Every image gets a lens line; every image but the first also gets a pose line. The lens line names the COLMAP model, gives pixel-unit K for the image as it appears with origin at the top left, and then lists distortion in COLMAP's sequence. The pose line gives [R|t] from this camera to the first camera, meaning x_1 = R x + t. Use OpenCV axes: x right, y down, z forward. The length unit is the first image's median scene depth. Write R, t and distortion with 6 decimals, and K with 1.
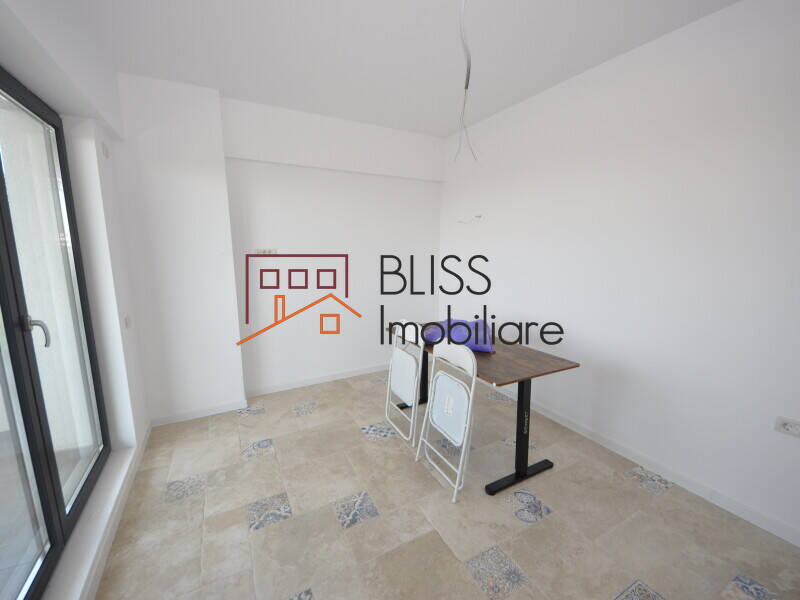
lens RADIAL K [[337.2, 0, 400.0], [0, 337.2, 300.0], [0, 0, 1]] dist [0.009070, -0.000194]
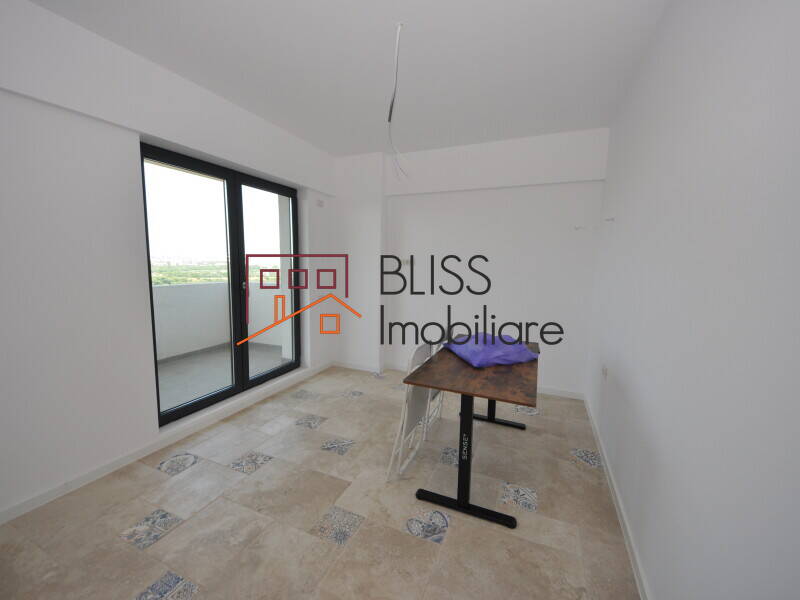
lens RADIAL K [[337.2, 0, 400.0], [0, 337.2, 300.0], [0, 0, 1]] dist [0.009070, -0.000194]
pose [[0.609576, 0.097767, -0.786676, 0.979133], [-0.138148, 0.990282, 0.016024, -0.016011], [0.780598, 0.098910, 0.617158, 0.281539]]
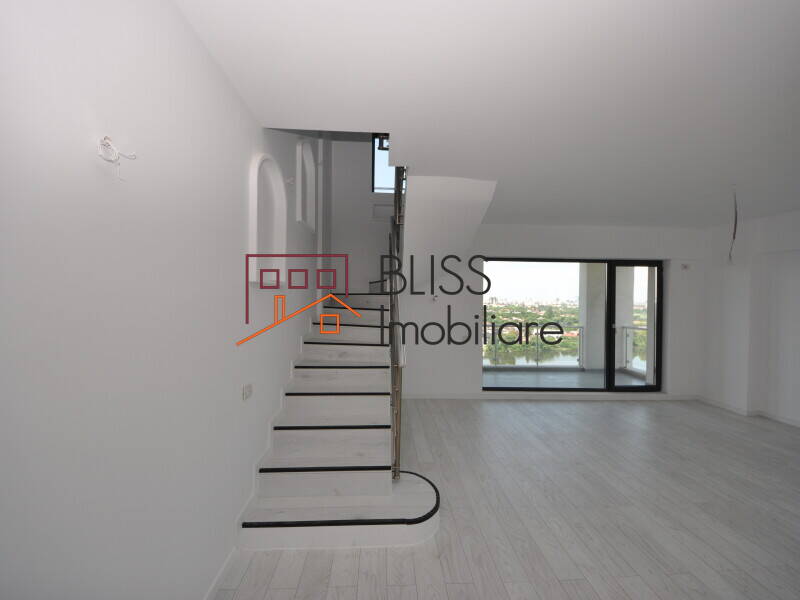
lens RADIAL K [[337.2, 0, 400.0], [0, 337.2, 300.0], [0, 0, 1]] dist [0.009070, -0.000194]
pose [[-0.420866, 0.000230, -0.907123, 2.365425], [-0.155283, 0.985221, 0.072294, -0.090486], [0.893733, 0.171287, -0.414610, 0.251054]]
